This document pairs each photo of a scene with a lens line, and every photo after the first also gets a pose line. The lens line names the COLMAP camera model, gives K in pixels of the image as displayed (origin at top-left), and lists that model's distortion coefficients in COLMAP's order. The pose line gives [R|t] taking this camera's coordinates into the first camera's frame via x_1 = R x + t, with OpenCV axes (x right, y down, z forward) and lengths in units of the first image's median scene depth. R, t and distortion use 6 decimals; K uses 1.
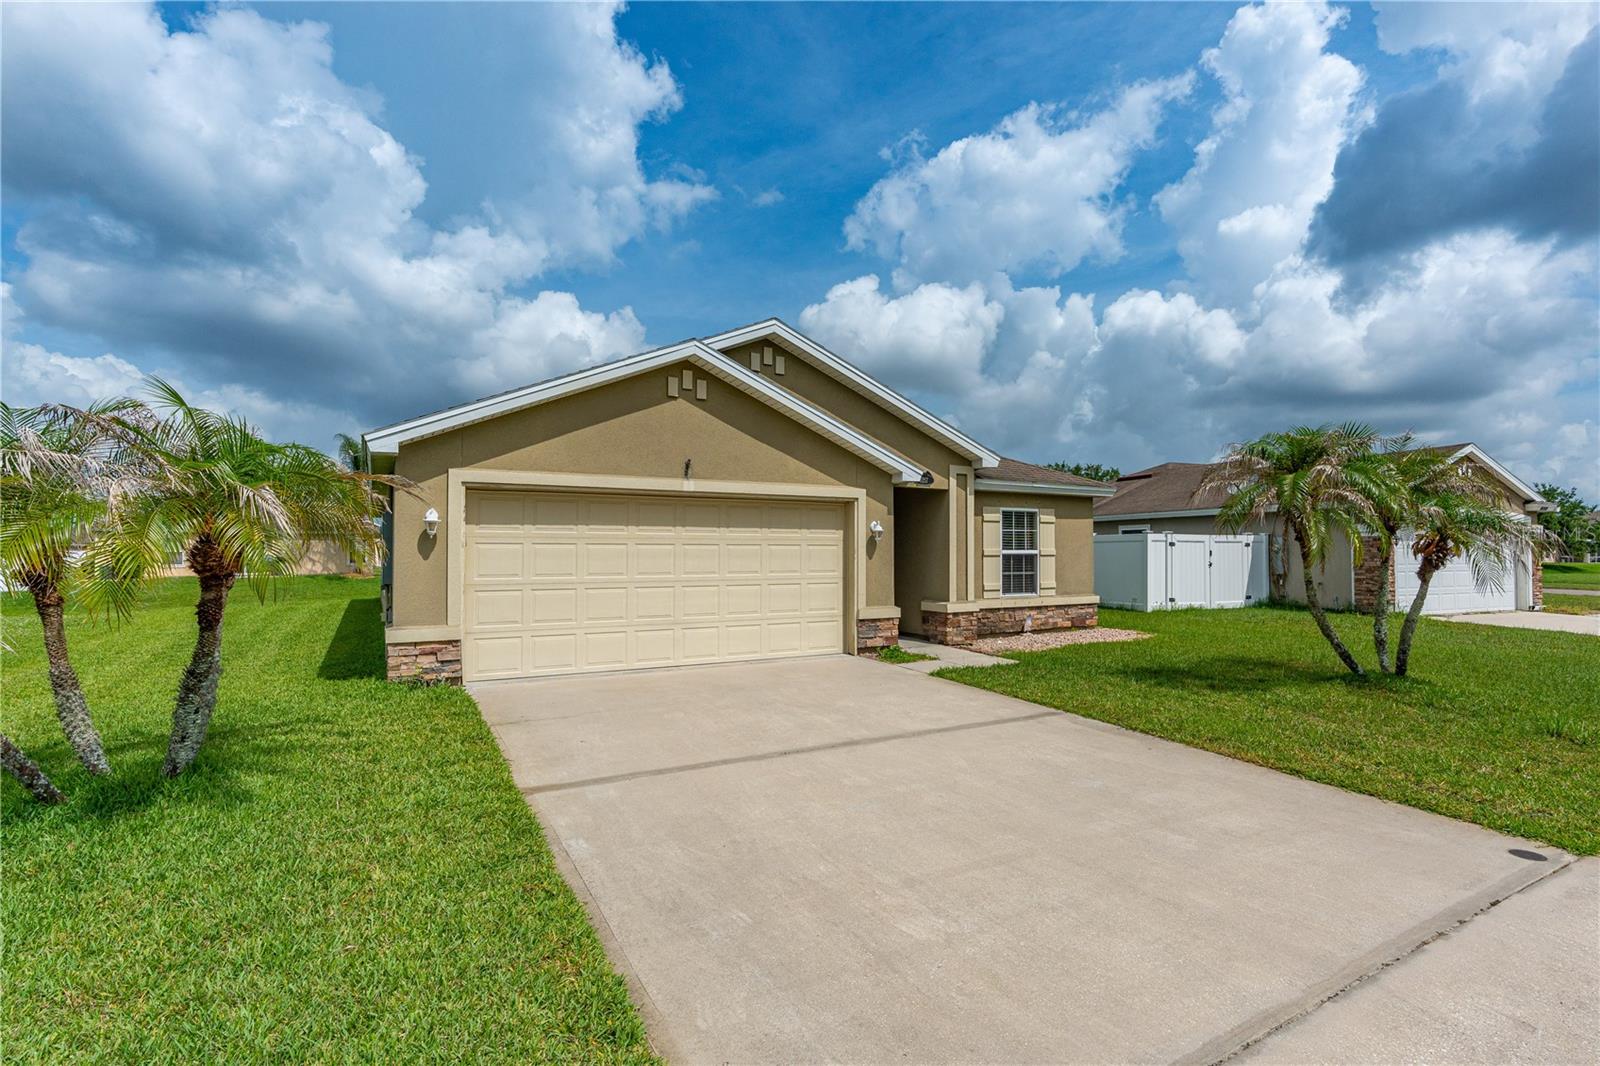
lens RADIAL K [[822.3, 0, 849.5], [0, 822.3, 560.1], [0, 0, 1]] dist [0.013181, 0.000026]
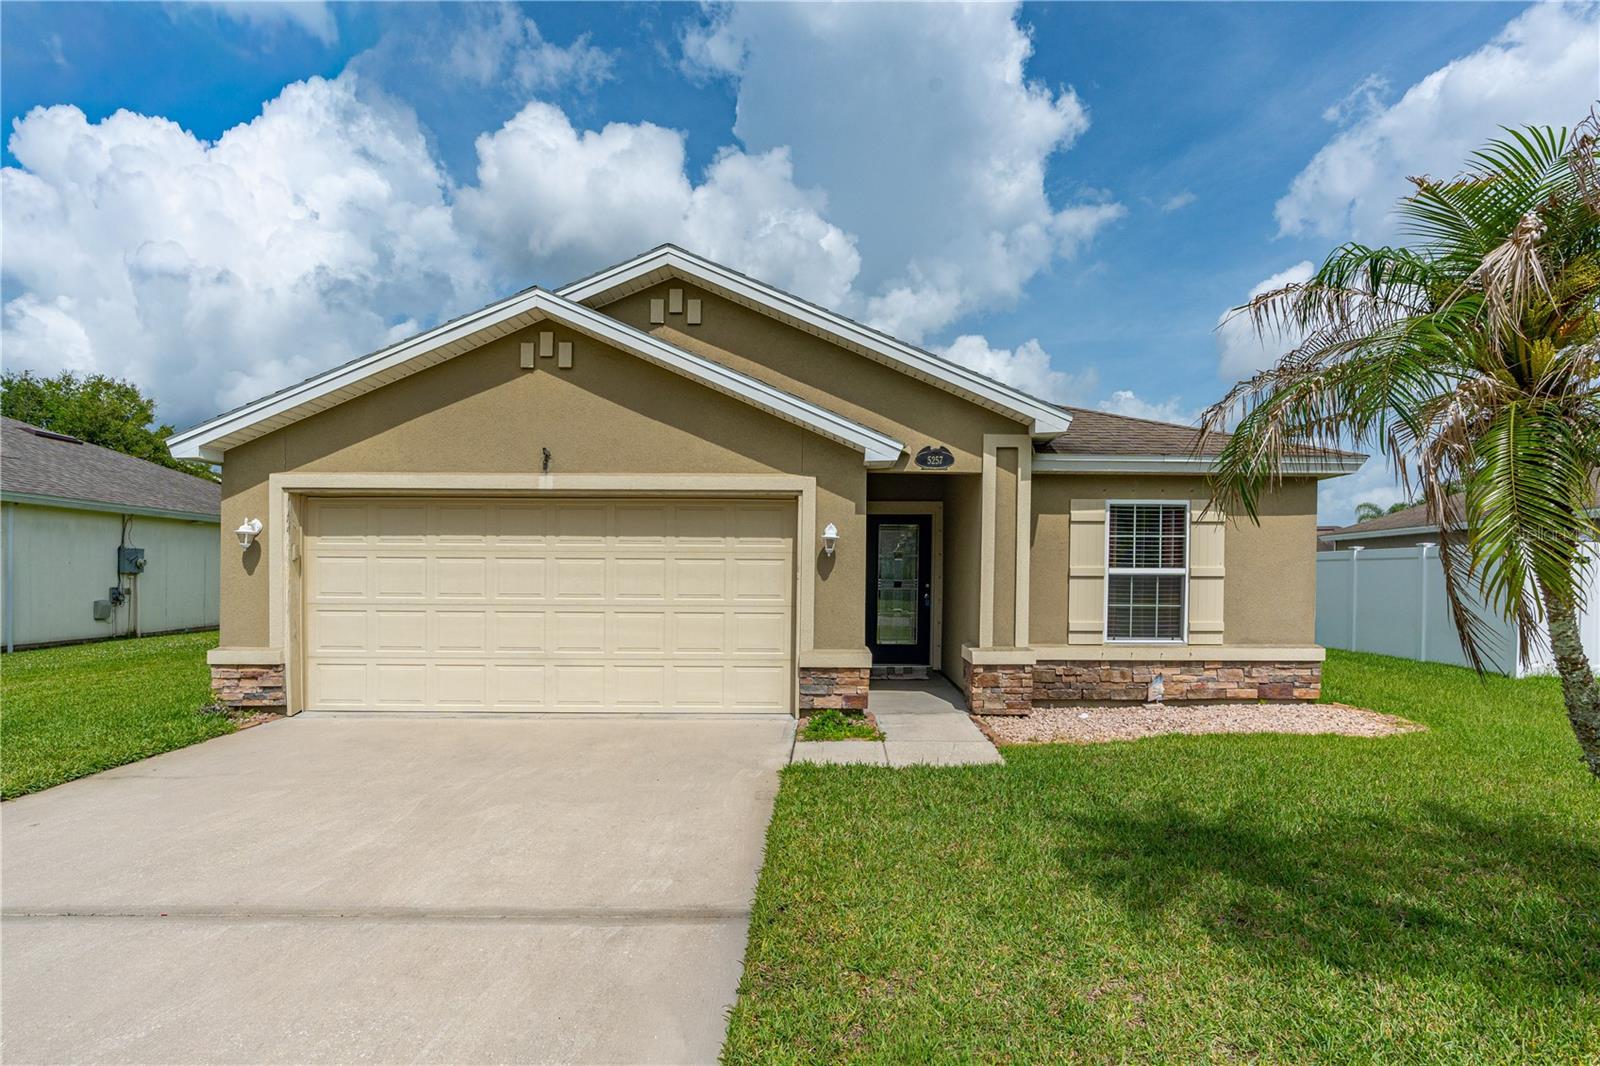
lens RADIAL K [[778.2, 0, 798.8], [0, 778.2, 598.5], [0, 0, 1]] dist [-0.002292, -0.001319]
pose [[0.854012, 0.023135, -0.519738, 0.316314], [-0.010515, 0.999574, 0.027217, -0.002907], [0.520147, -0.017779, 0.853892, 0.405098]]
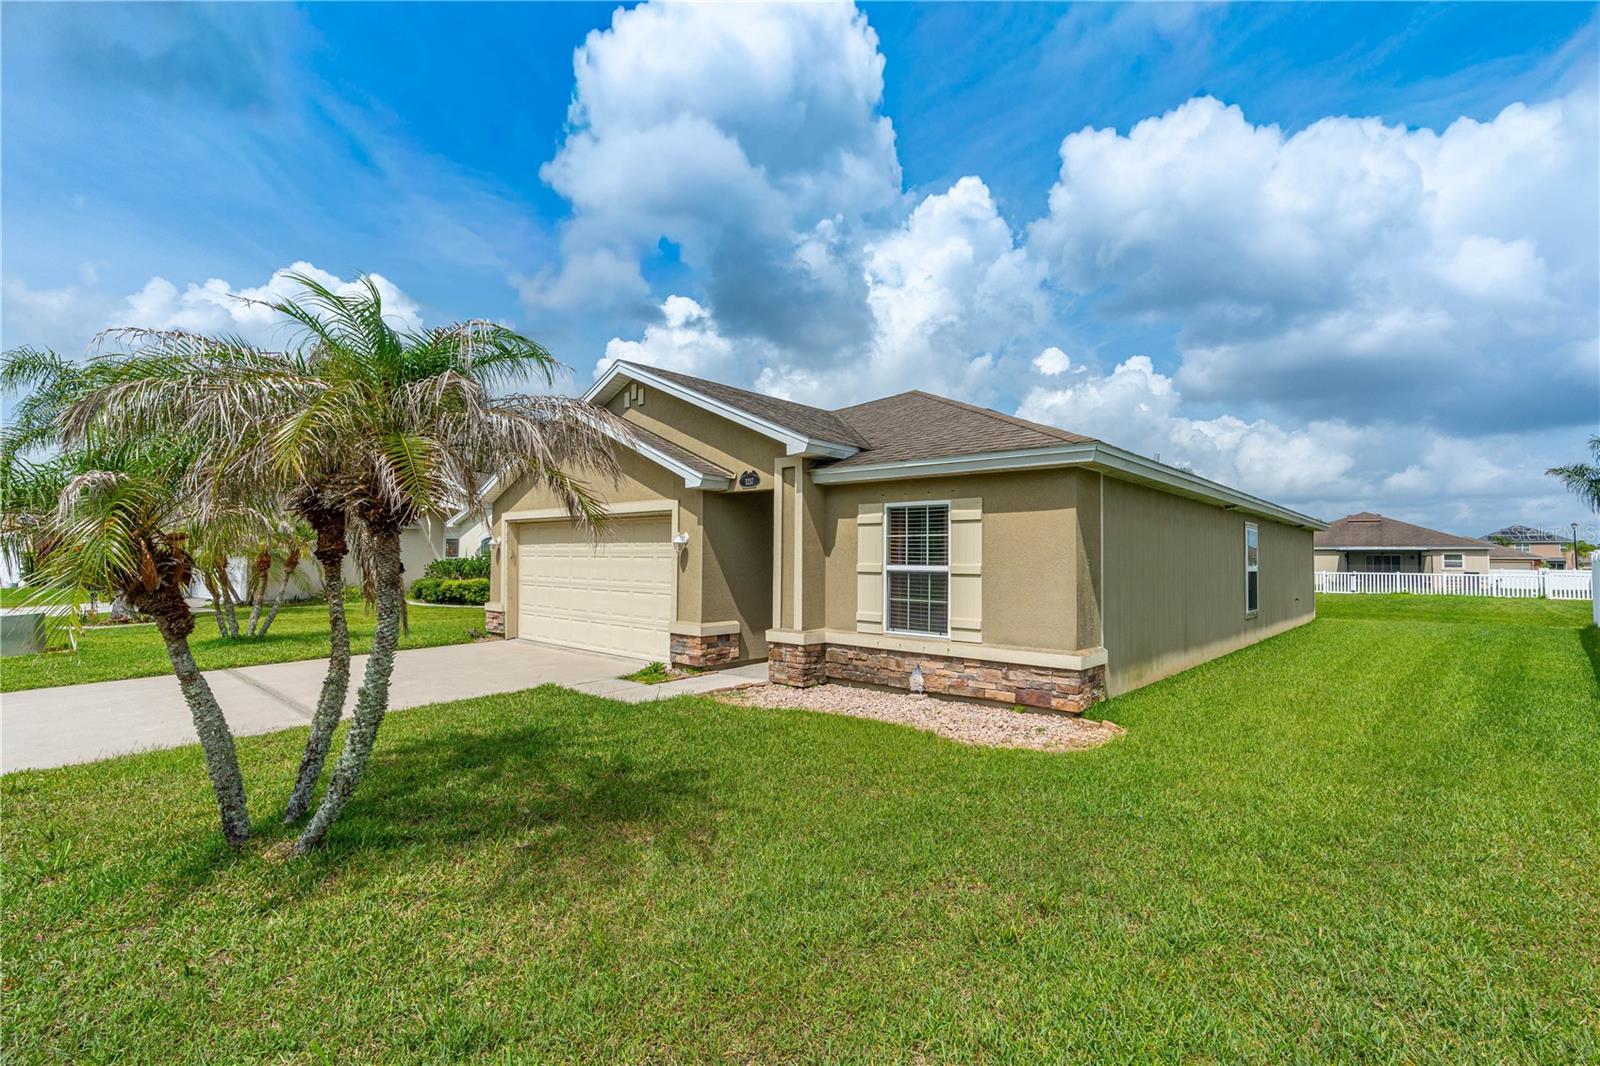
lens RADIAL K [[709.7, 0, 787.5], [0, 709.7, 545.8], [0, 0, 1]] dist [-0.000591, -0.000001]
pose [[0.282269, -0.014149, -0.959231, 0.792254], [-0.018274, 0.999630, -0.020123, -0.015951], [0.959161, 0.023209, 0.281906, 0.815569]]
